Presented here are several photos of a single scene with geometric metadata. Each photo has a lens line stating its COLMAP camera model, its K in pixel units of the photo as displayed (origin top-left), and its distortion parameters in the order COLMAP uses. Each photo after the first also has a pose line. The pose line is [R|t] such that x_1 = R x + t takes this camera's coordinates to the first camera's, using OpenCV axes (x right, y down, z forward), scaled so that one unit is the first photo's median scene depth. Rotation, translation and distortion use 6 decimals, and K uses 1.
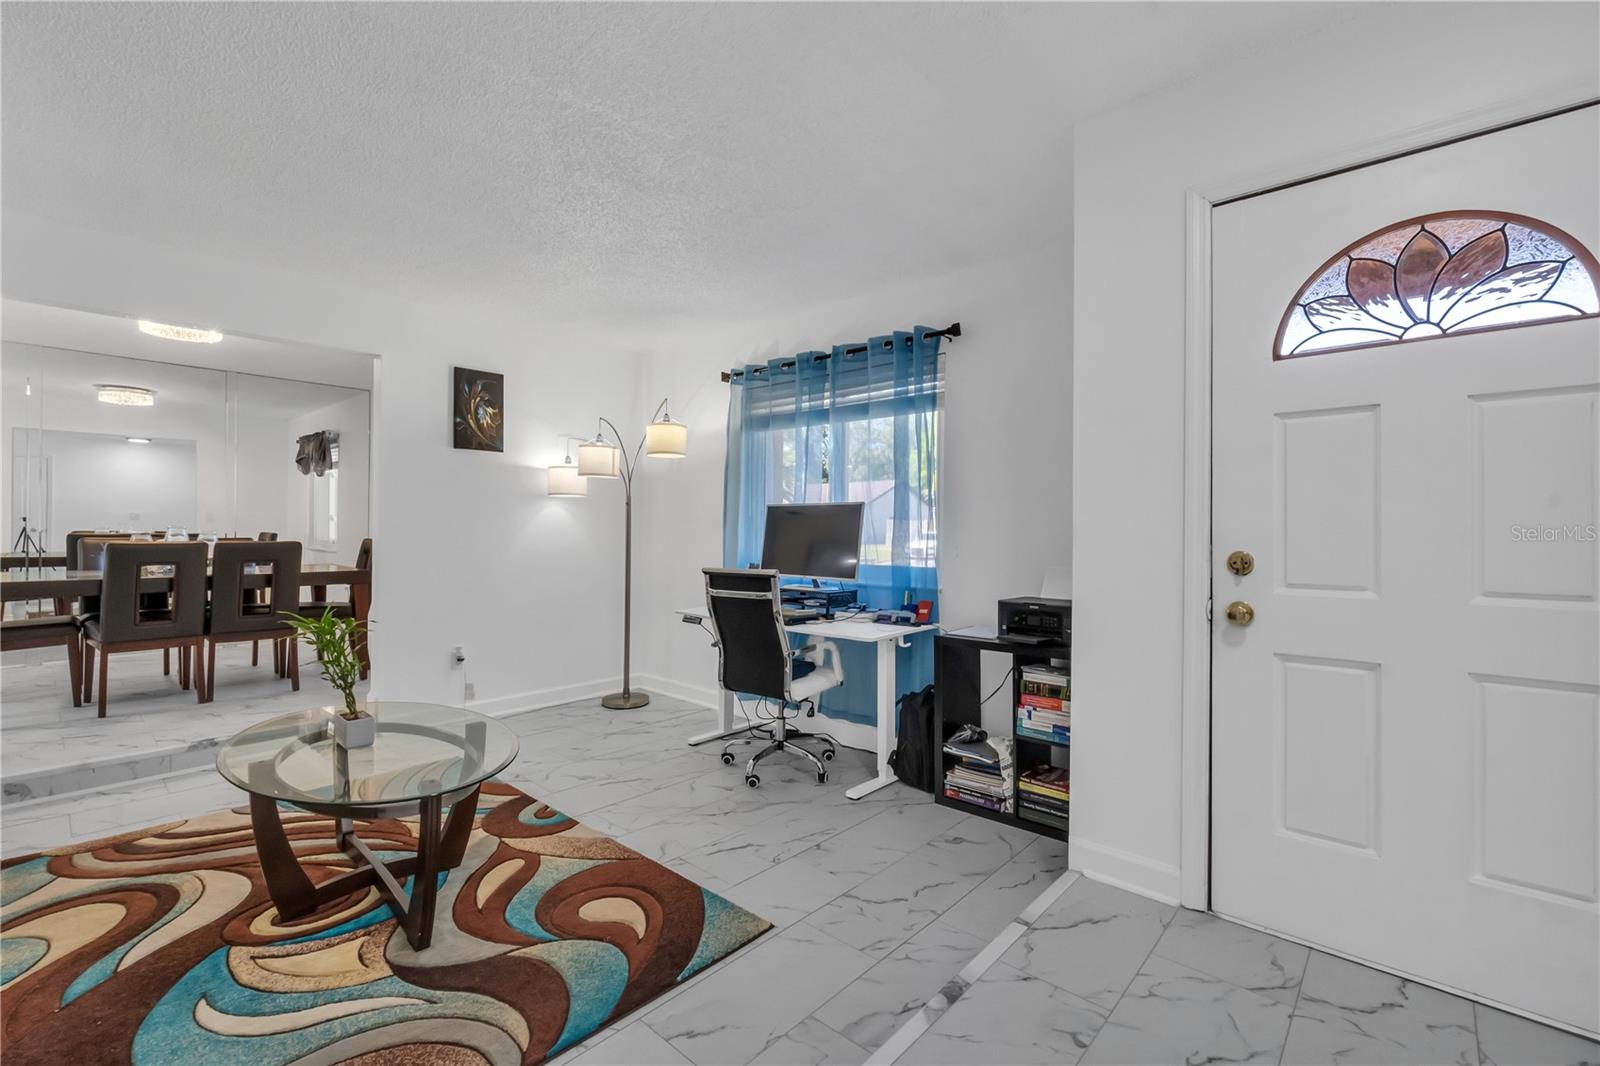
lens RADIAL K [[695.4, 0, 772.4], [0, 695.4, 524.3], [0, 0, 1]] dist [0.000156, -0.000140]
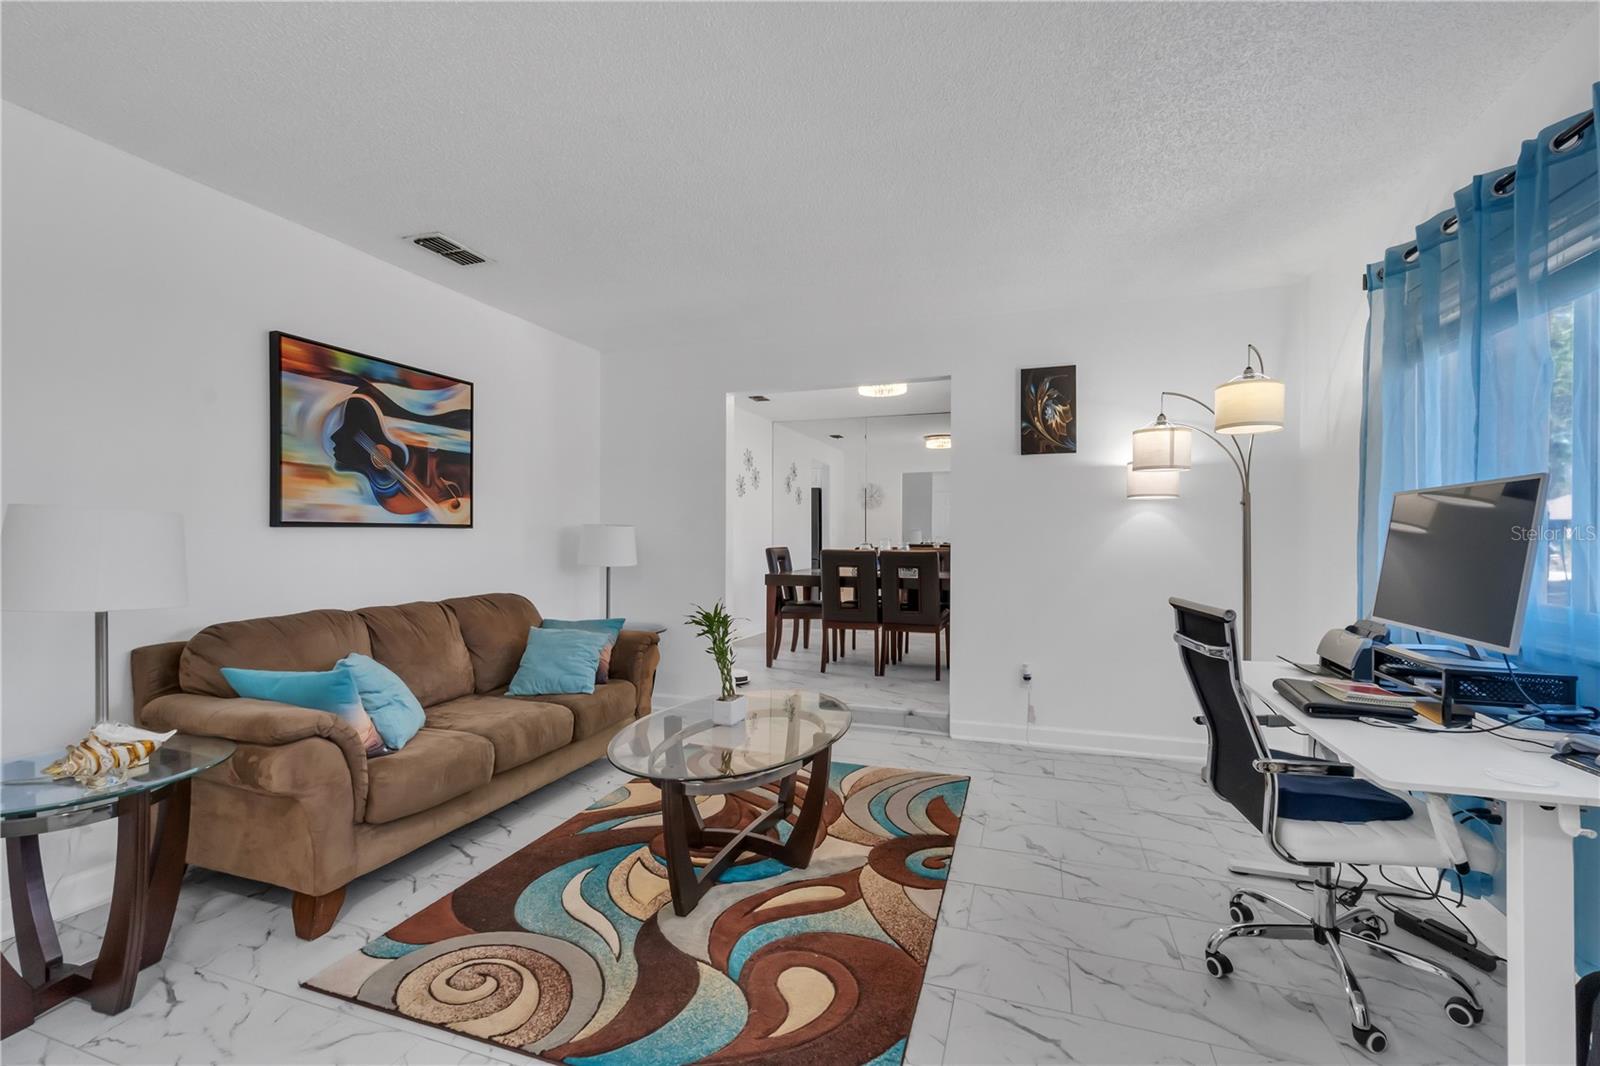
lens RADIAL K [[687.3, 0, 800.0], [0, 687.3, 533.0], [0, 0, 1]] dist [-0.012270, 0.000041]
pose [[0.423483, -0.011108, -0.905836, 0.262533], [0.005638, 0.999938, -0.009626, 0.005069], [0.905887, -0.001031, 0.423519, 0.324753]]
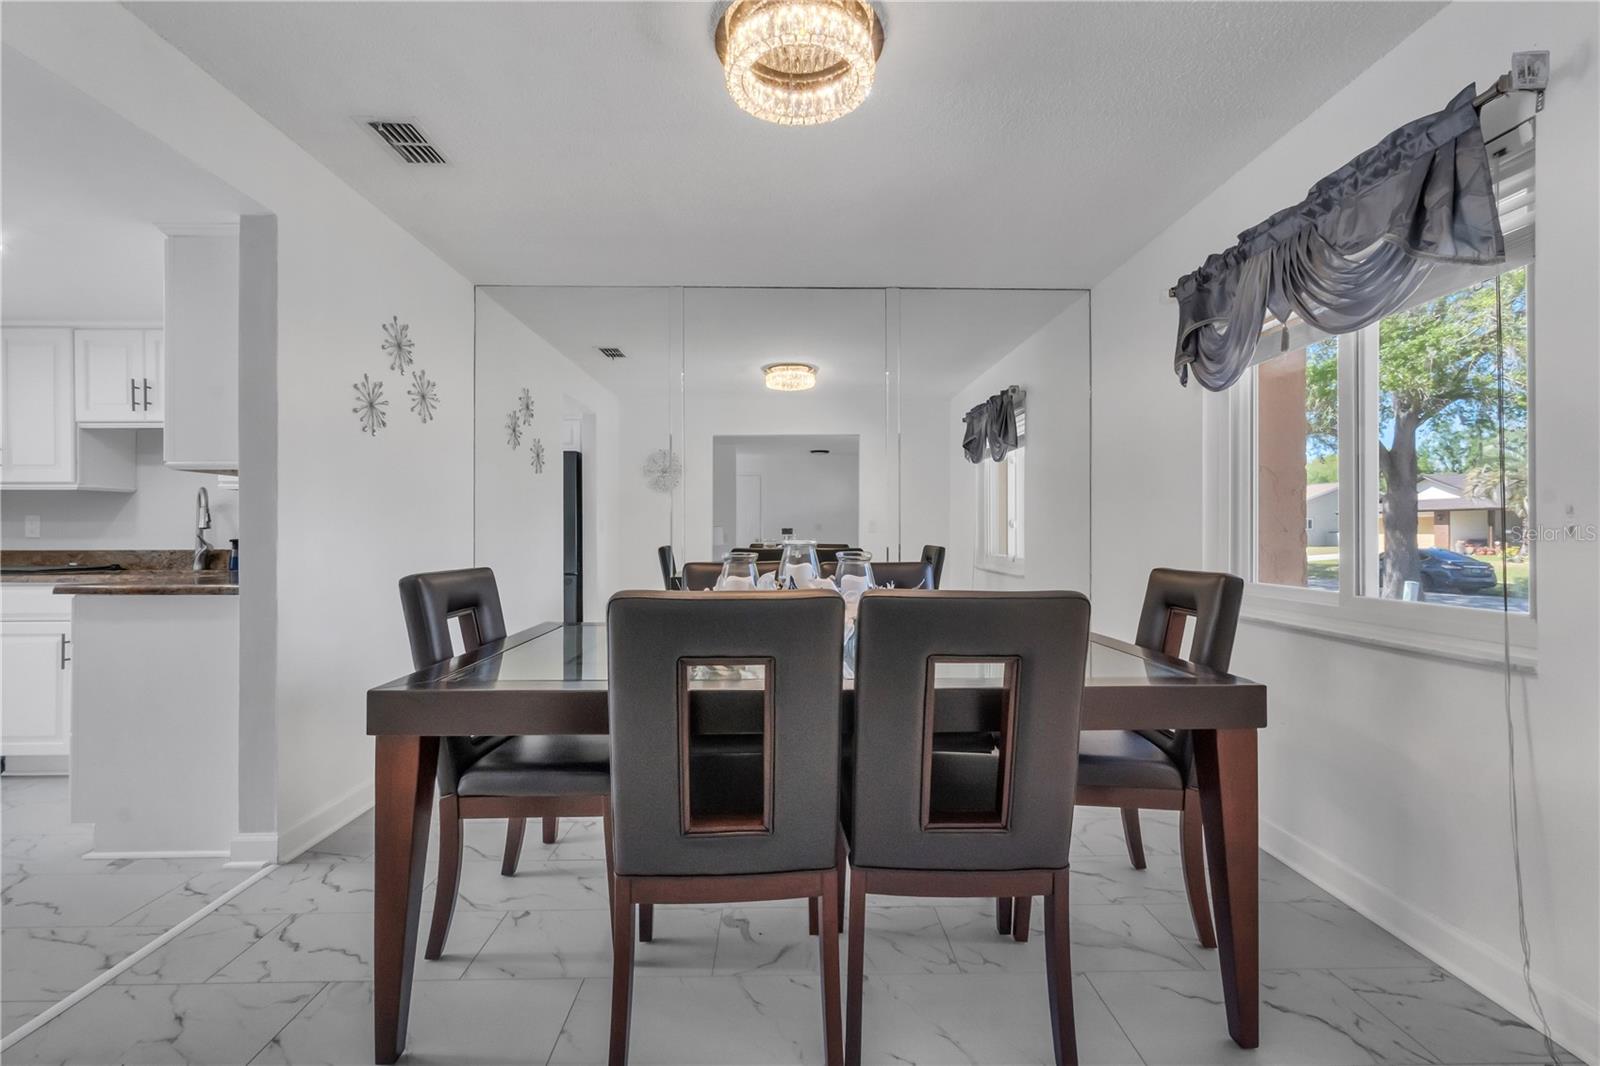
lens RADIAL K [[700.7, 0, 818.8], [0, 700.7, 528.8], [0, 0, 1]] dist [-0.000052, 0.000016]
pose [[0.721553, -0.012977, -0.692238, -0.569771], [0.009349, 0.999916, -0.008999, -0.000238], [0.692297, 0.000021, 0.721613, 0.726555]]
